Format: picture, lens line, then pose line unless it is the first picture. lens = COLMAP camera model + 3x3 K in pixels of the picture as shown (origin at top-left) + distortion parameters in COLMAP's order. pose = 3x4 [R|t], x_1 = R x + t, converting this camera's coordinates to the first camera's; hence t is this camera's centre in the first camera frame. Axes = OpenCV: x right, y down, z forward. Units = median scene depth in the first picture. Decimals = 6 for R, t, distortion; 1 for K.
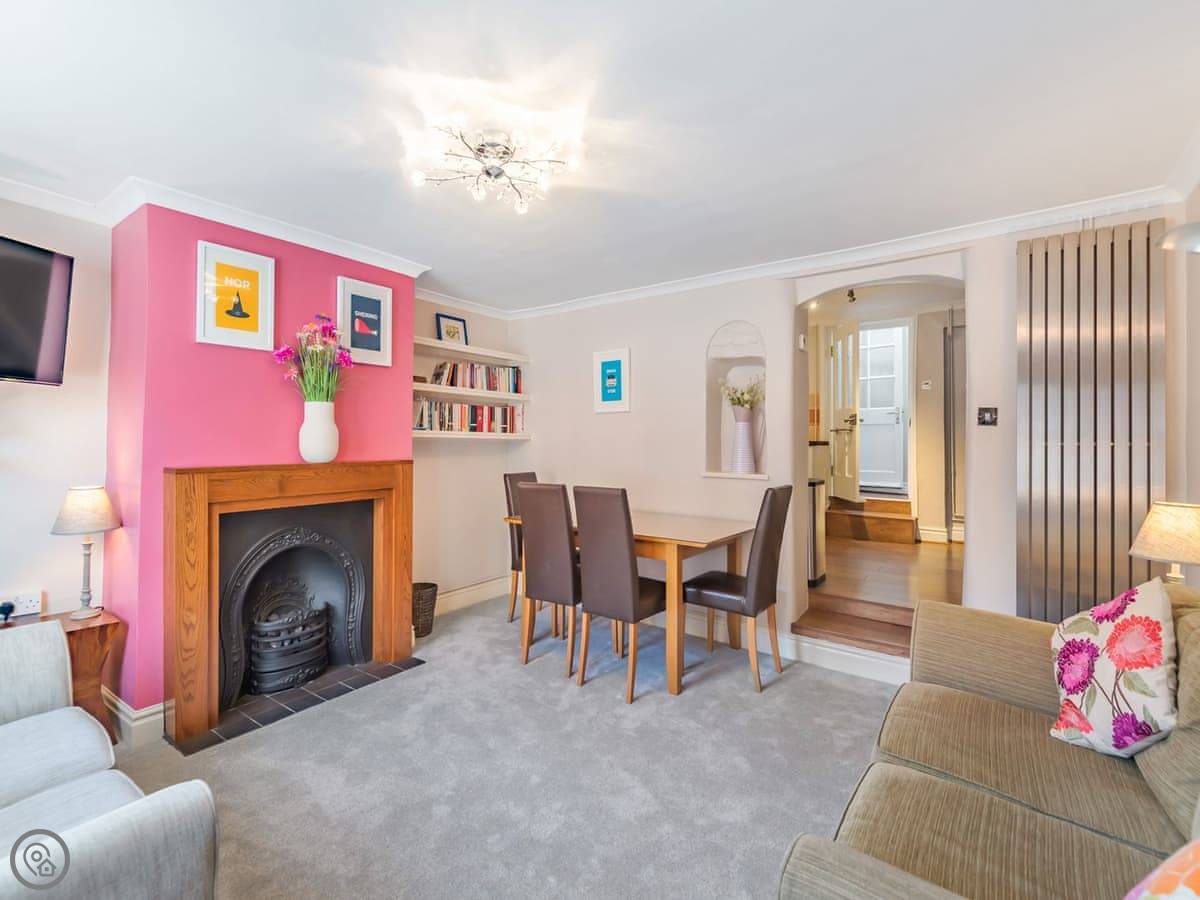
lens RADIAL K [[509.0, 0, 604.2], [0, 509.0, 442.9], [0, 0, 1]] dist [0.001828, -0.000485]
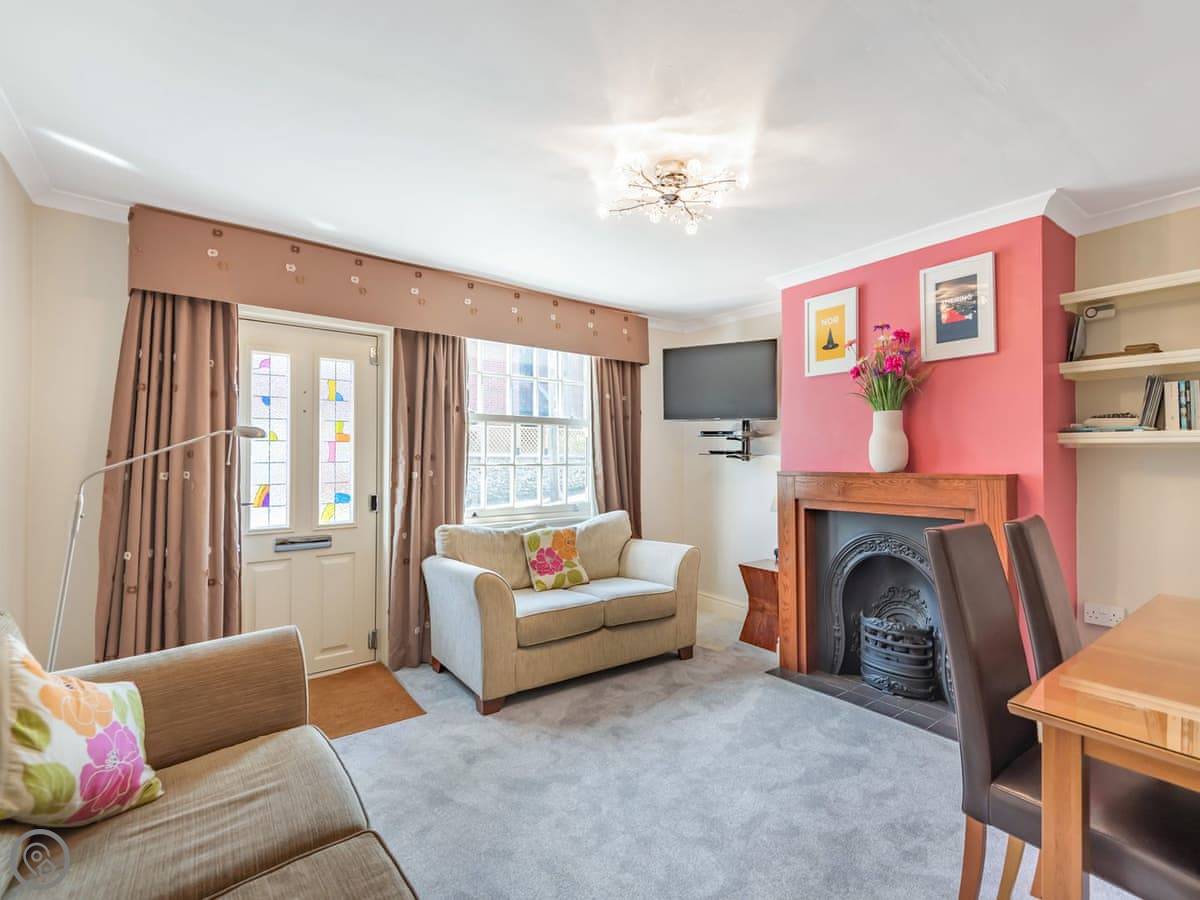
lens RADIAL K [[532.7, 0, 601.4], [0, 532.7, 460.9], [0, 0, 1]] dist [-0.000041, -0.011163]
pose [[-0.261345, 0.000266, -0.965245, 0.610800], [-0.001557, 0.999999, 0.000697, 0.016495], [0.965244, 0.001685, -0.261344, 0.773621]]
